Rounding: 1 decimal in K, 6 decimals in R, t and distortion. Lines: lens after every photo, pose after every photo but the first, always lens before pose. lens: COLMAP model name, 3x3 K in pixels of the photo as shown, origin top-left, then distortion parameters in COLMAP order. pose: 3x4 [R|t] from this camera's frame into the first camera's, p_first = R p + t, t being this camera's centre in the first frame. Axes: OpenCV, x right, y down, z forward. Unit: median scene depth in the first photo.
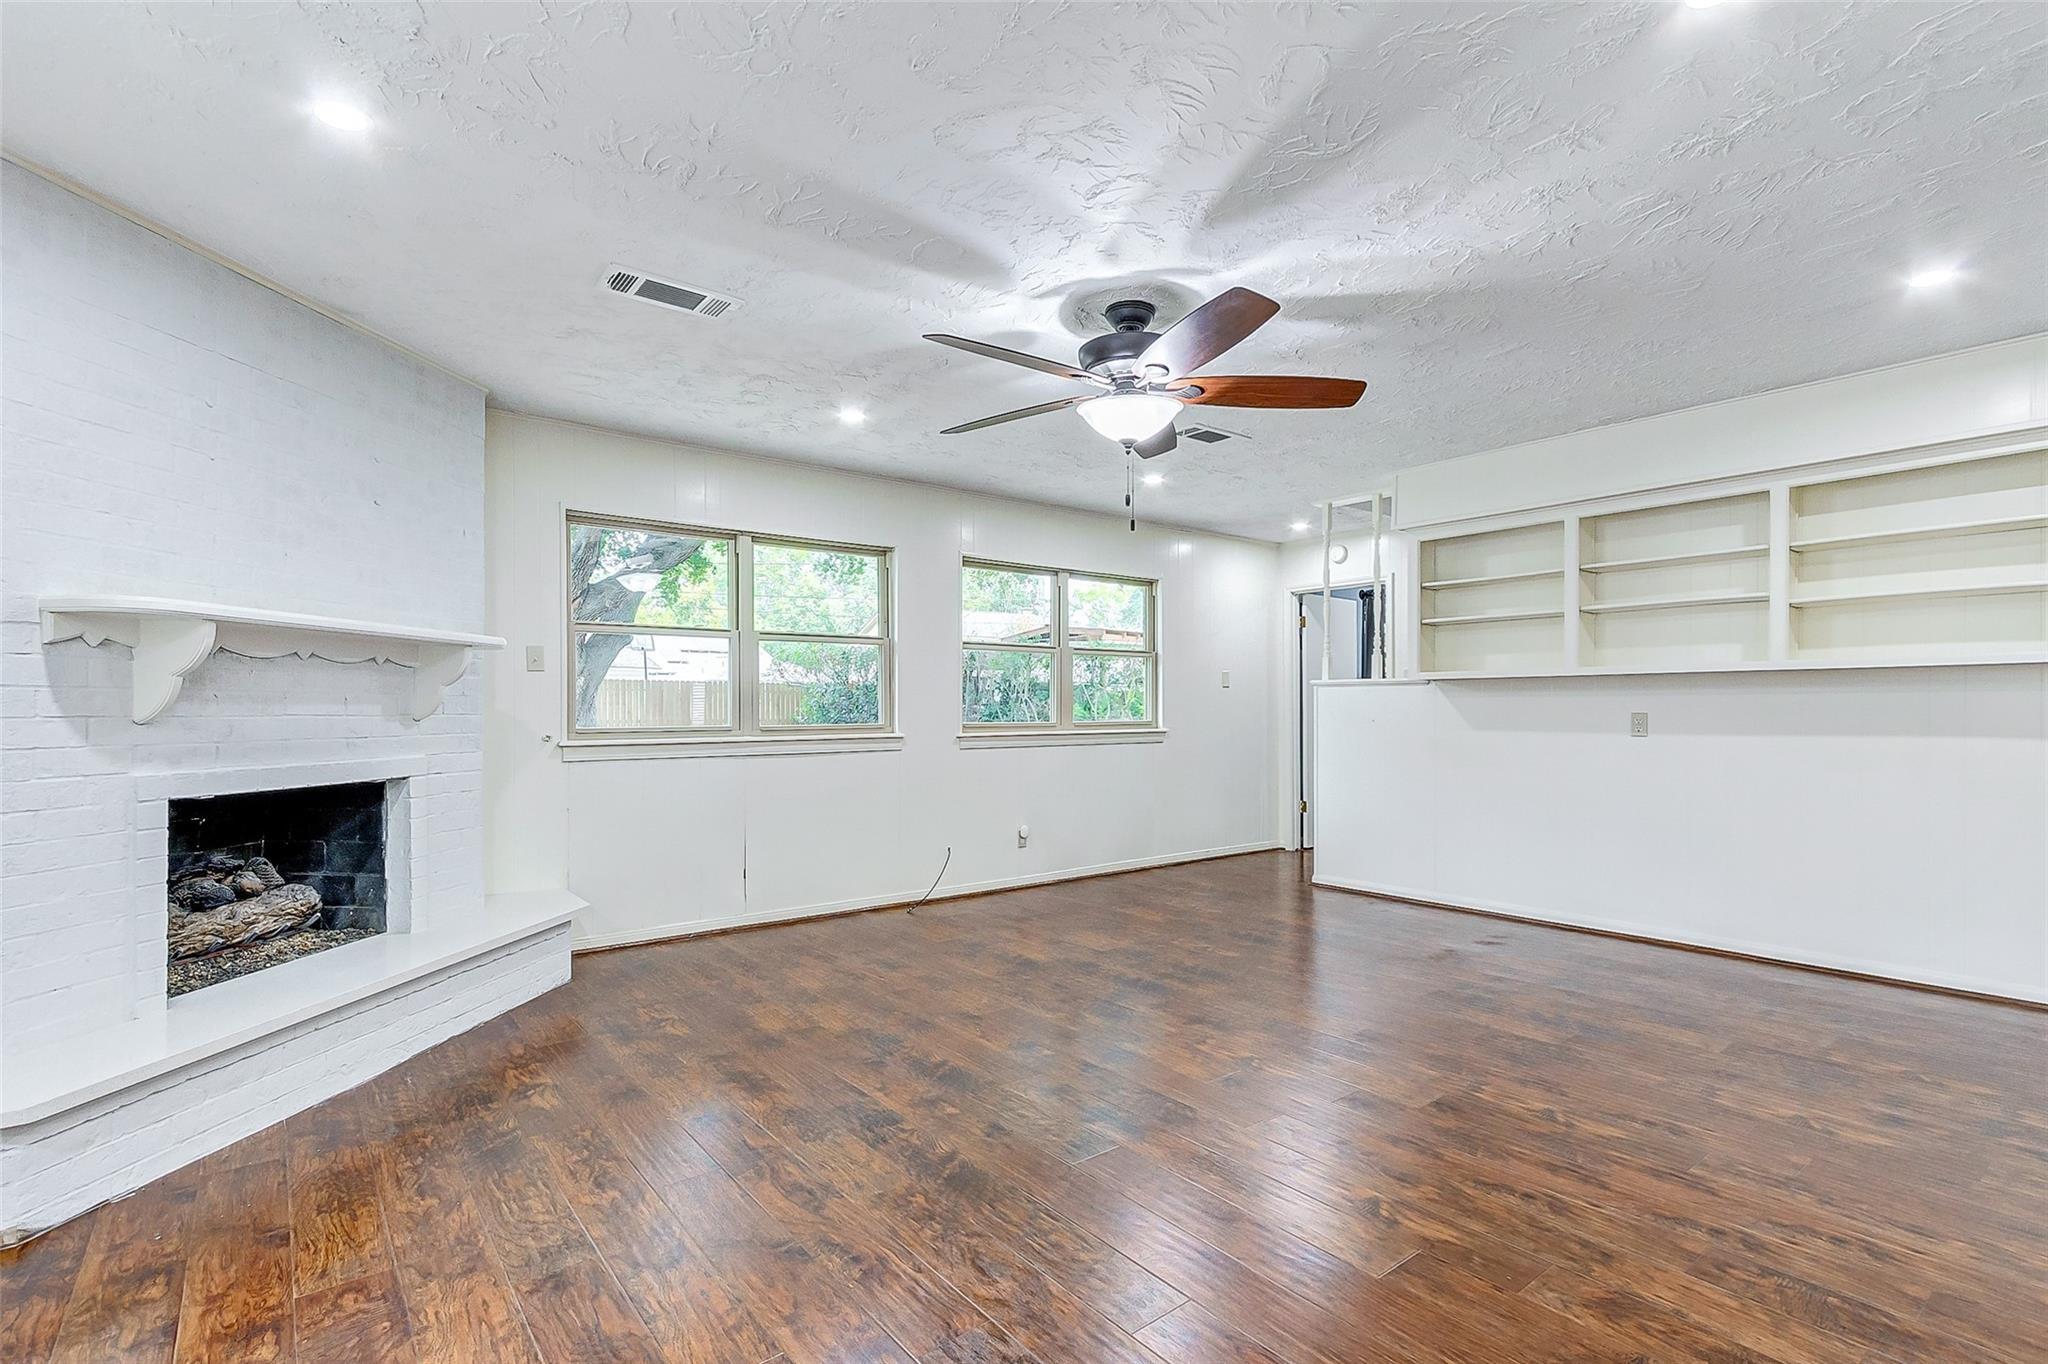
lens RADIAL K [[949.2, 0, 1015.9], [0, 949.2, 704.8], [0, 0, 1]] dist [0.001062, 0.000085]
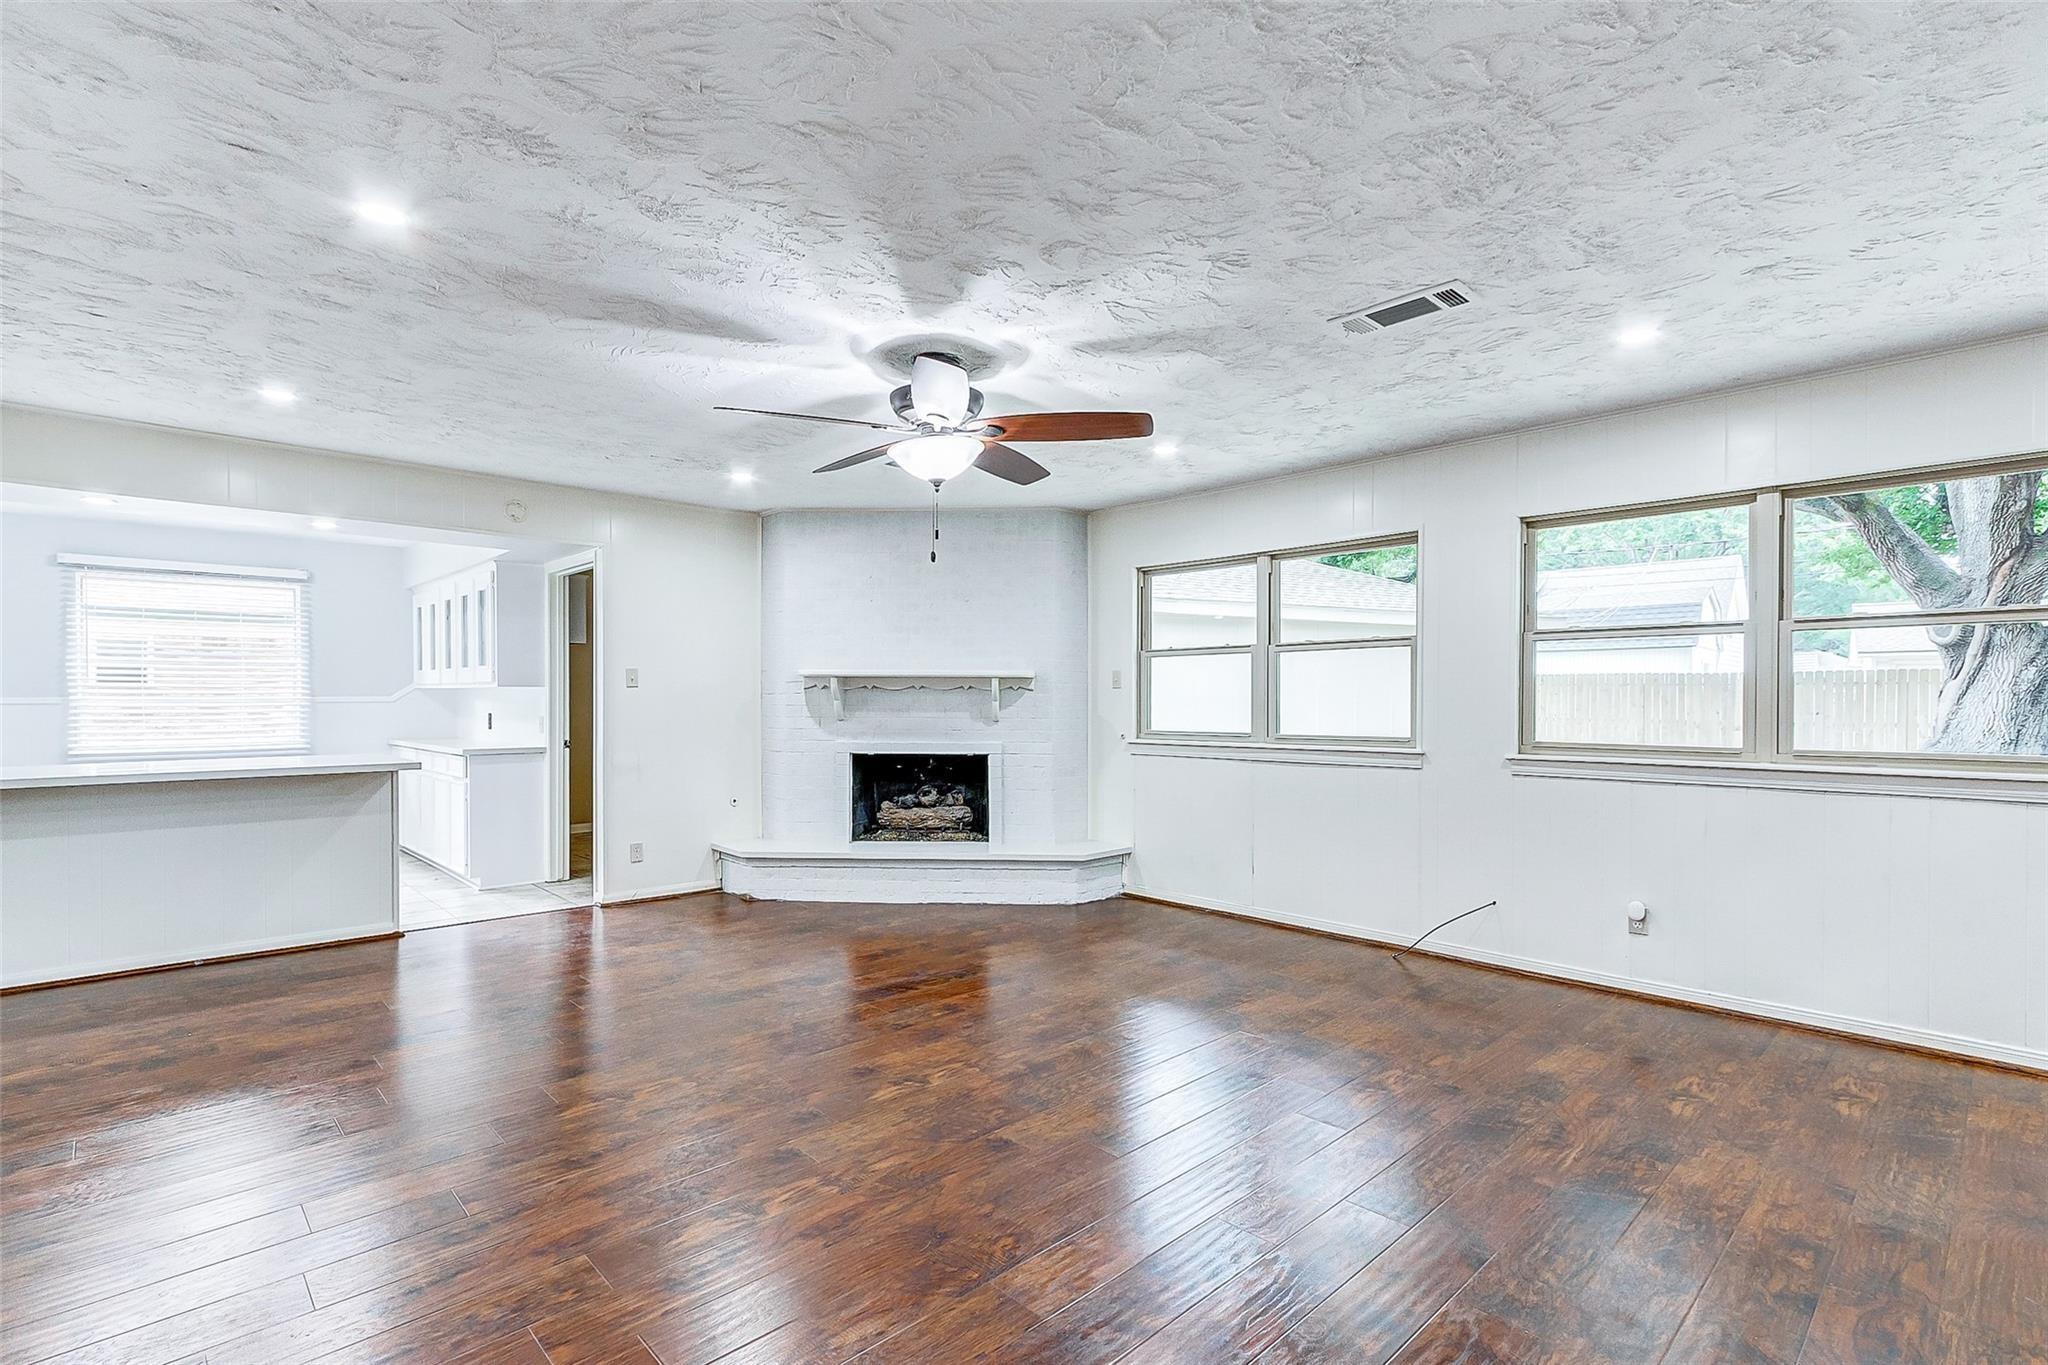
lens RADIAL K [[949.2, 0, 1015.9], [0, 949.2, 705.3], [0, 0, 1]] dist [0.001062, 0.000085]
pose [[0.099564, 0.005965, -0.995013, 1.168604], [0.000245, 0.999982, 0.006020, -0.024750], [0.995031, -0.000843, 0.099561, 0.940428]]
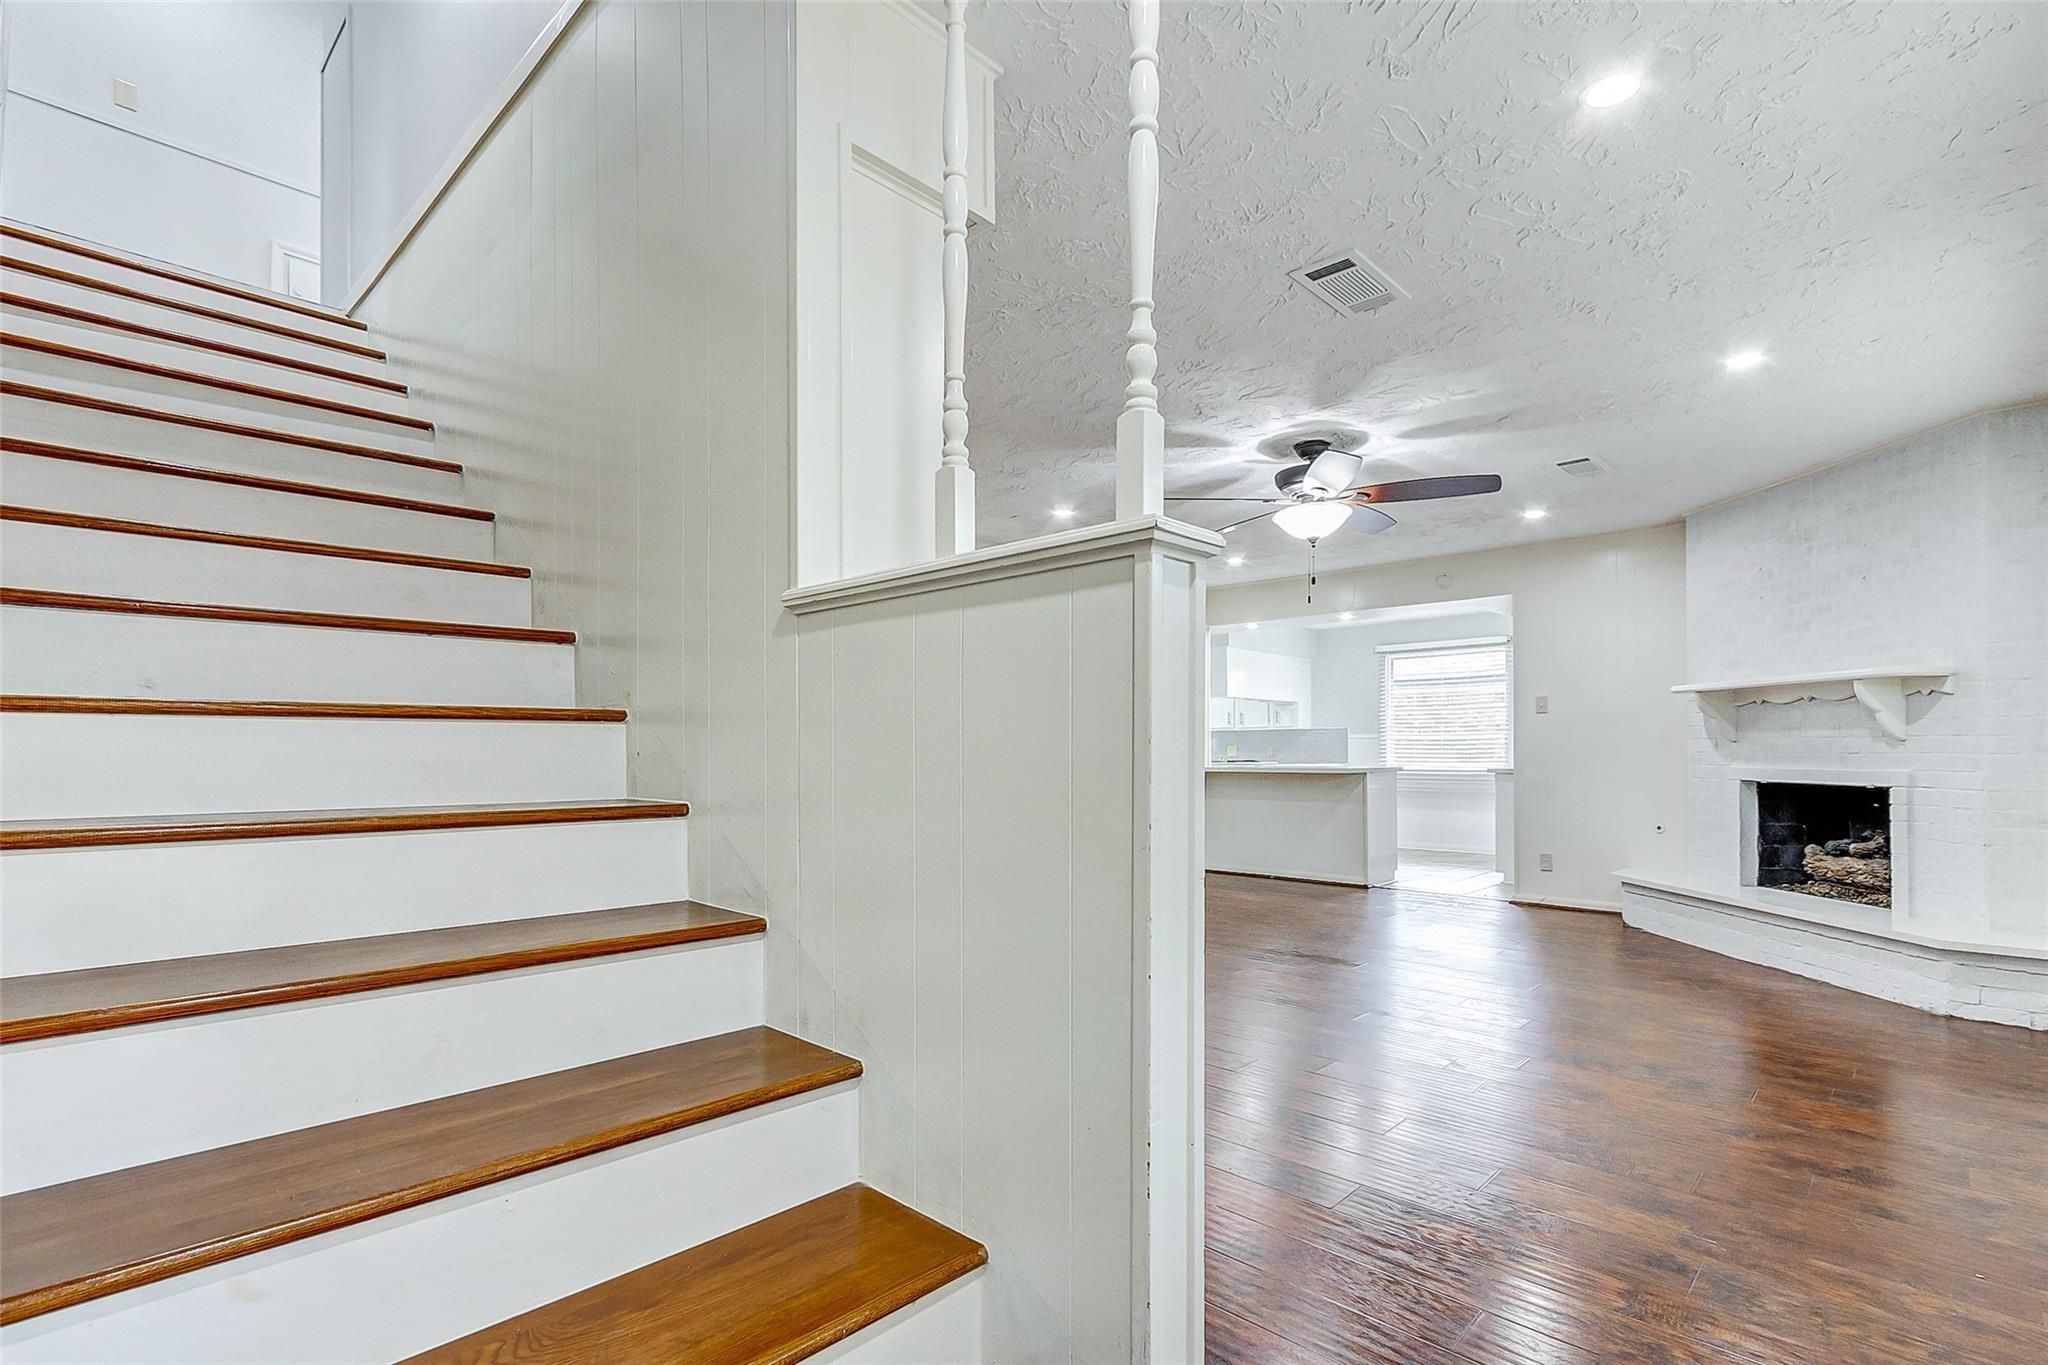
lens RADIAL K [[986.2, 0, 1012.0], [0, 986.2, 726.3], [0, 0, 1]] dist [0.002158, 0.000107]
pose [[-0.992543, -0.003539, -0.121842, 0.695834], [0.000165, 0.999538, -0.030380, 0.039643], [0.121893, -0.030174, -0.992084, 2.295673]]
